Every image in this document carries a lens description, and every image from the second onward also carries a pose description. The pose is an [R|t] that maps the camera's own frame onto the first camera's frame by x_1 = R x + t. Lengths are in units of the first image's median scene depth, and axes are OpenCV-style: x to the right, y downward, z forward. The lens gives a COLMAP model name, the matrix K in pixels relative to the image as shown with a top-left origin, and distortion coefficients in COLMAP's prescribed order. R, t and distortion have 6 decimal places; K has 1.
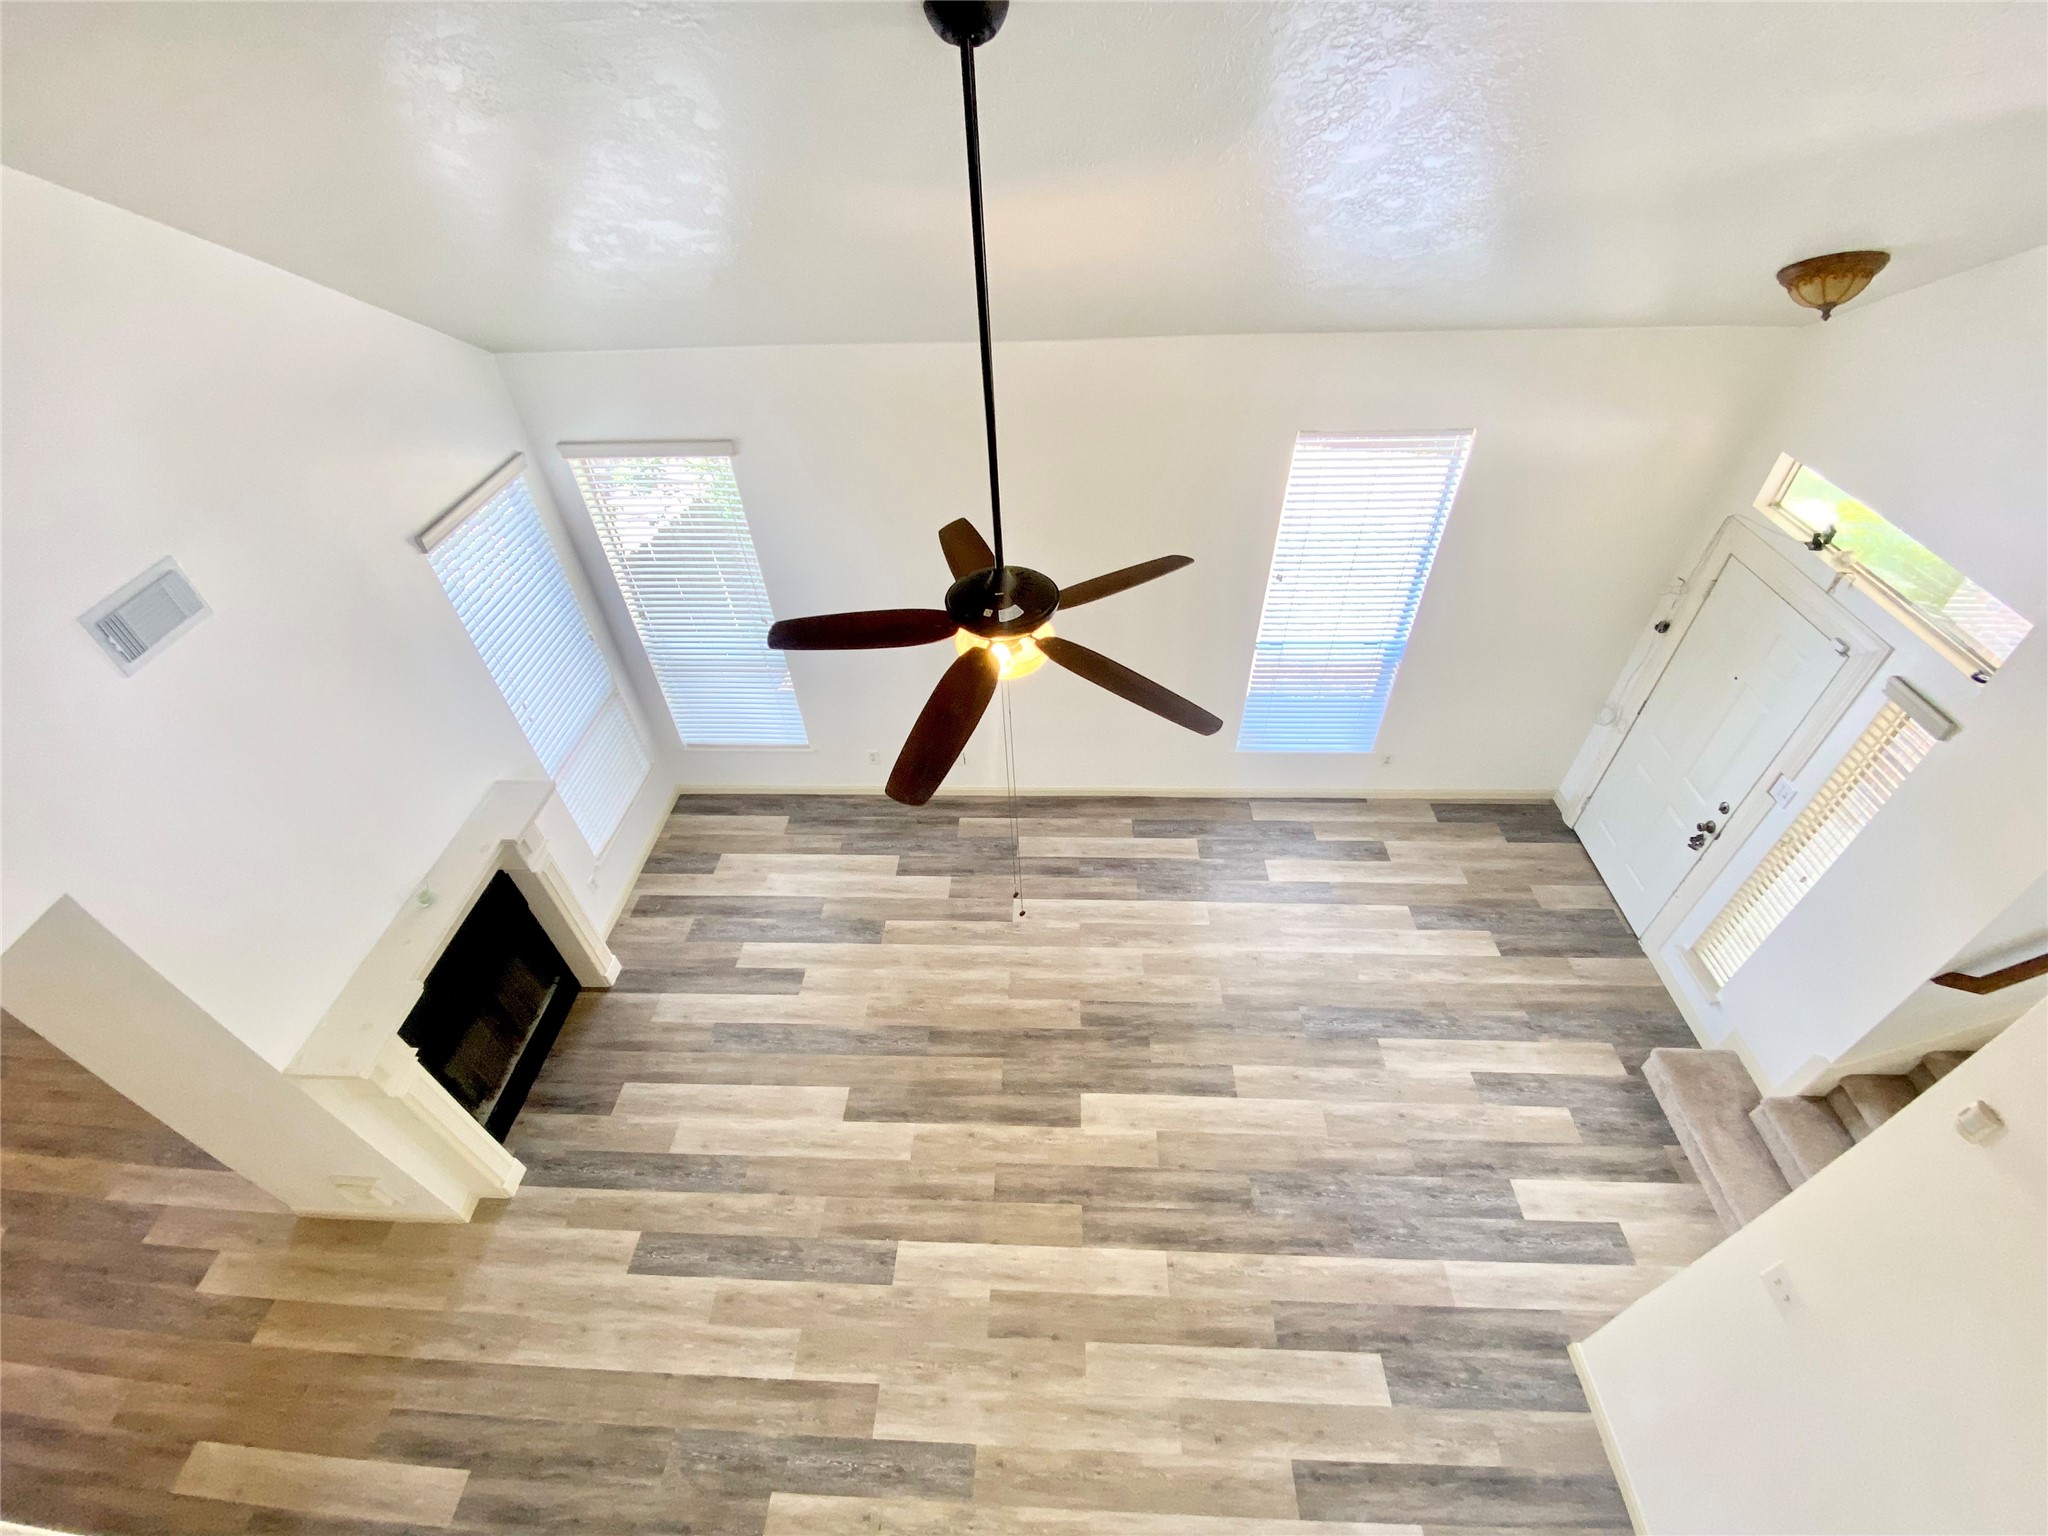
lens RADIAL K [[840.6, 0, 1026.5], [0, 840.6, 757.6], [0, 0, 1]] dist [0.017548, -0.018345]
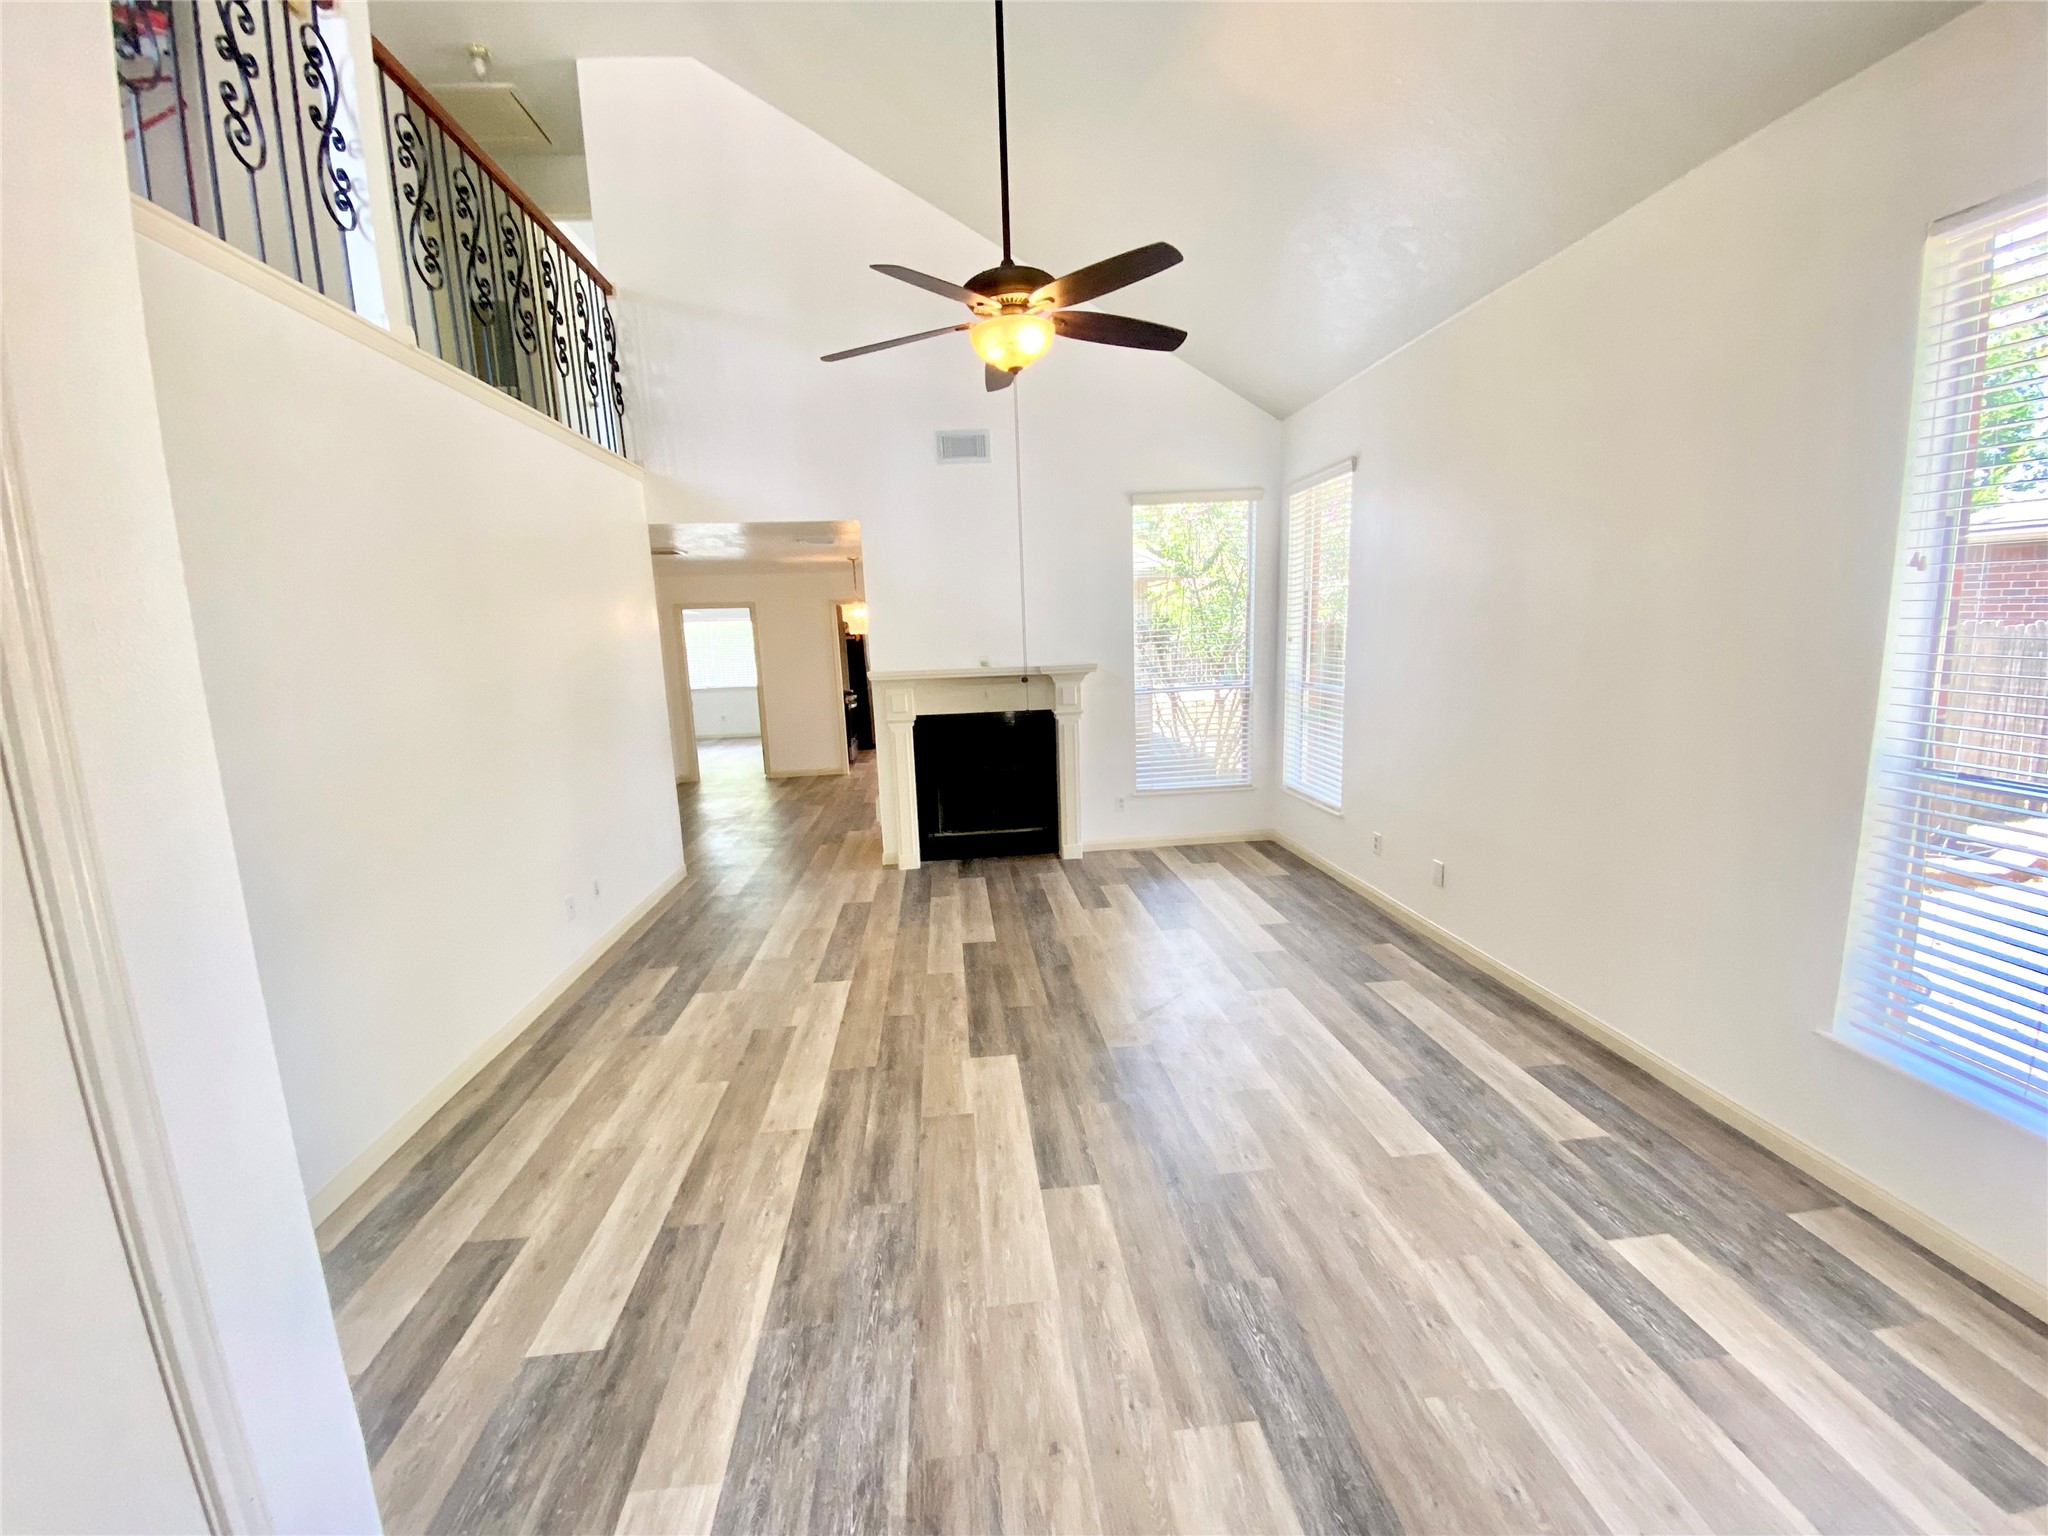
lens RADIAL K [[840.6, 0, 1023.3], [0, 840.6, 767.3], [0, 0, 1]] dist [0.017548, -0.018345]
pose [[0.140583, 0.186170, -0.972408, 0.789492], [-0.632701, 0.772340, 0.056396, 0.161403], [0.761529, 0.607315, 0.226368, 0.713038]]
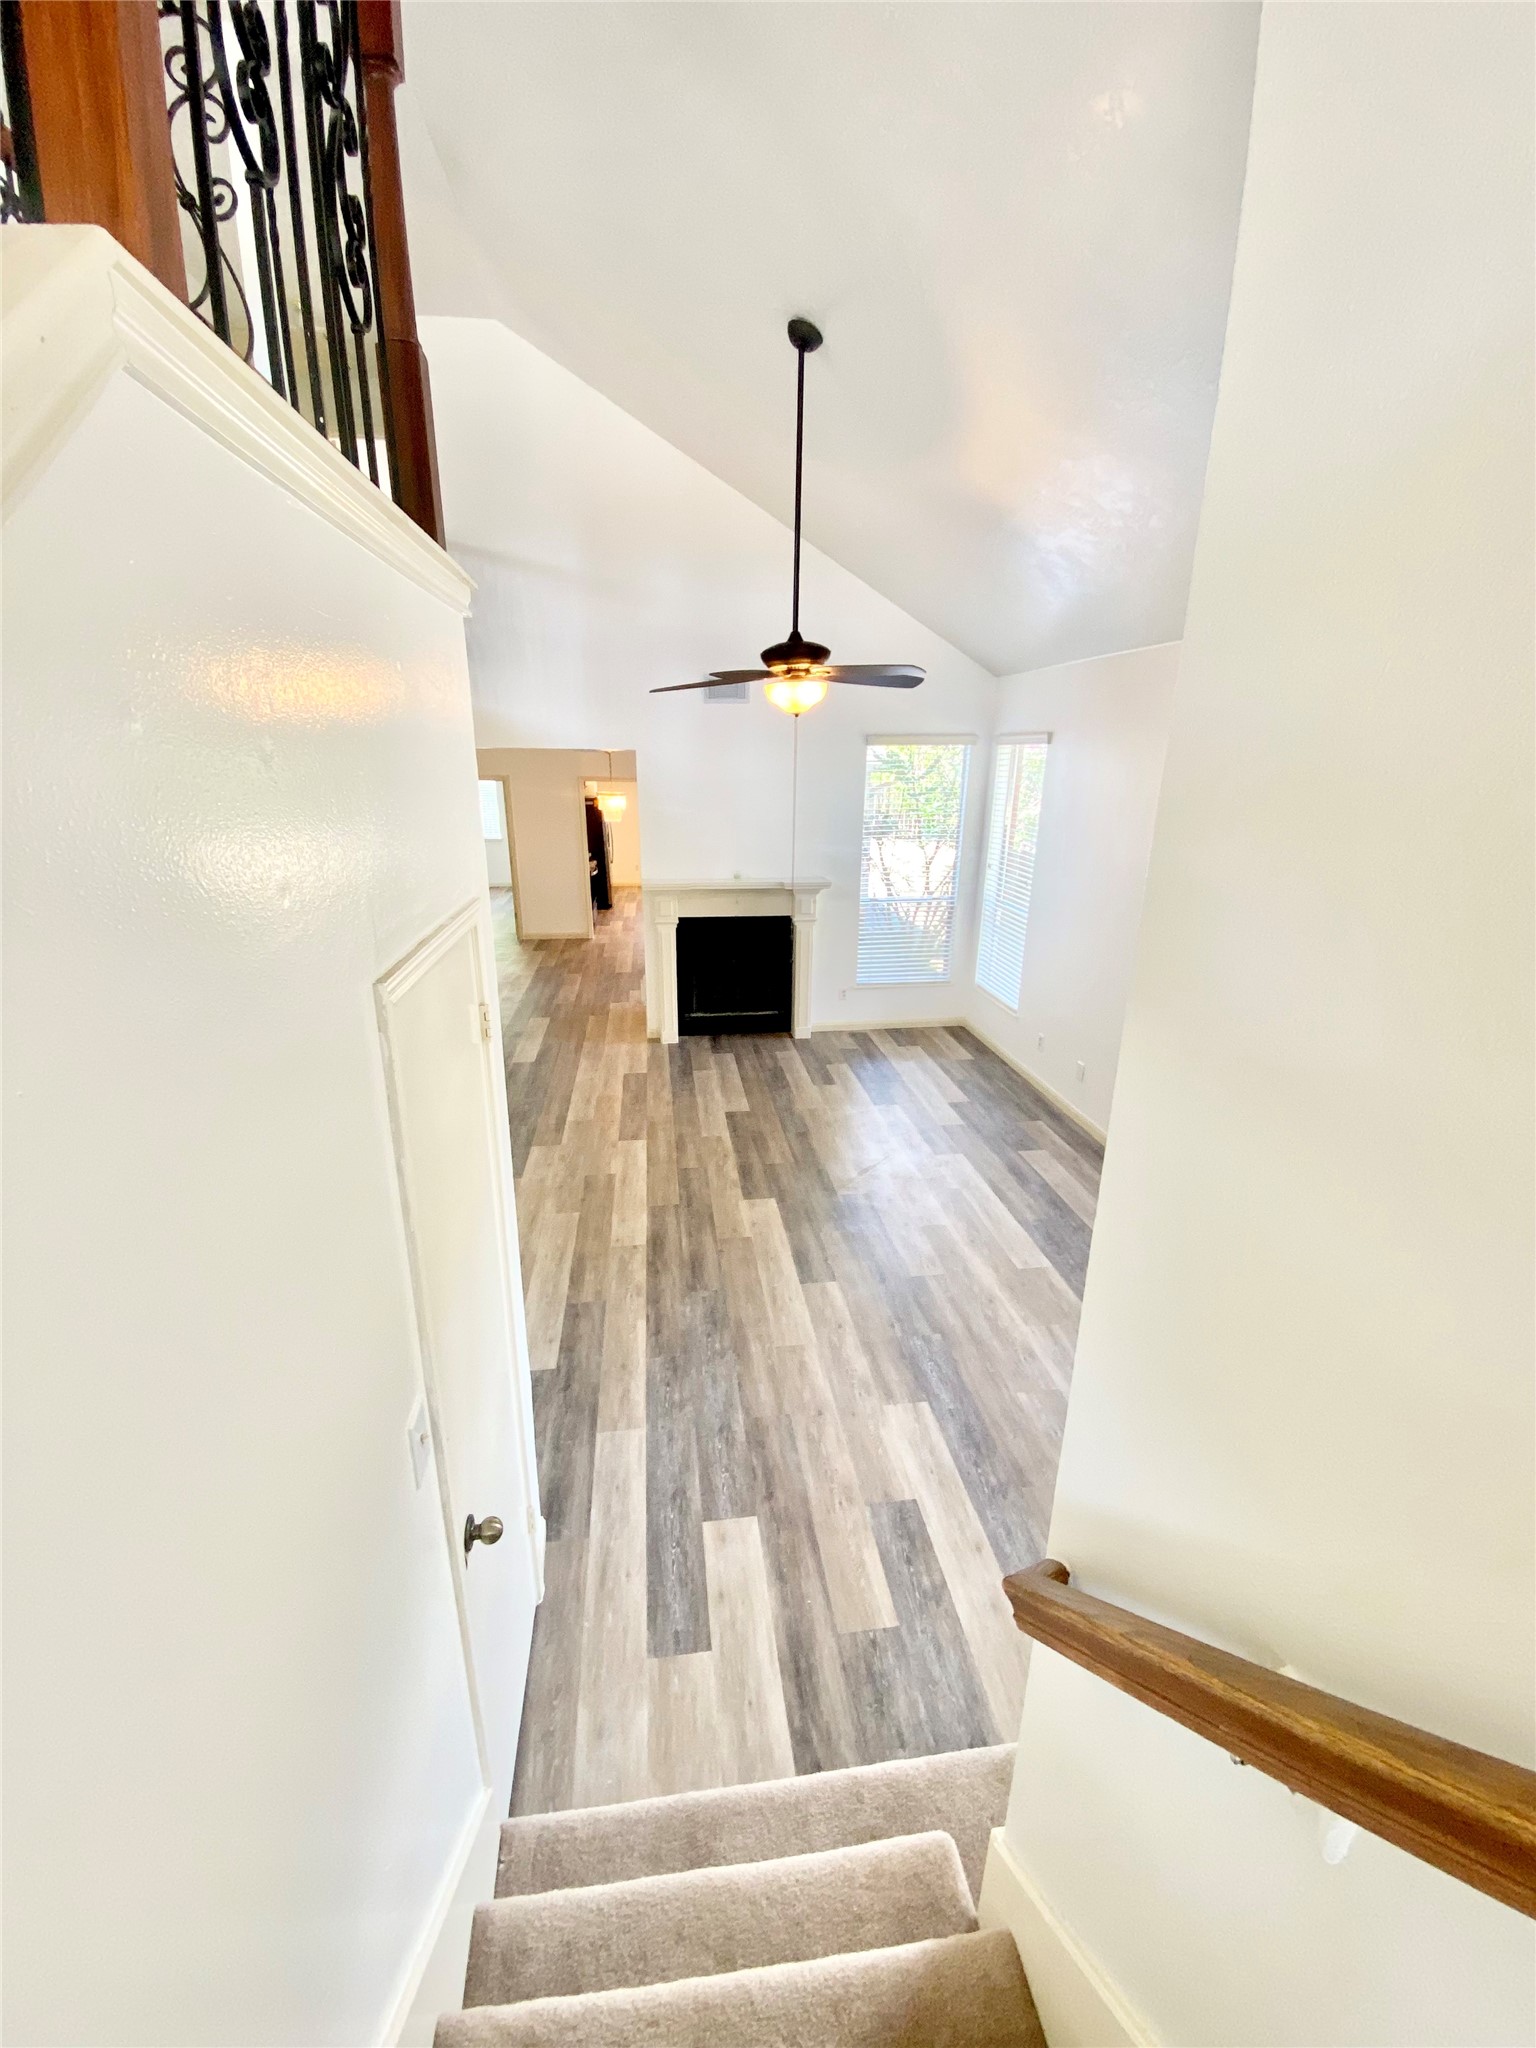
lens RADIAL K [[840.6, 0, 768.1], [0, 840.6, 993.3], [0, 0, 1]] dist [0.017548, -0.018345]
pose [[0.180688, 0.300874, -0.936390, 1.056382], [-0.664340, 0.739384, 0.109380, 0.093473], [0.725261, 0.602318, 0.333481, 0.493380]]
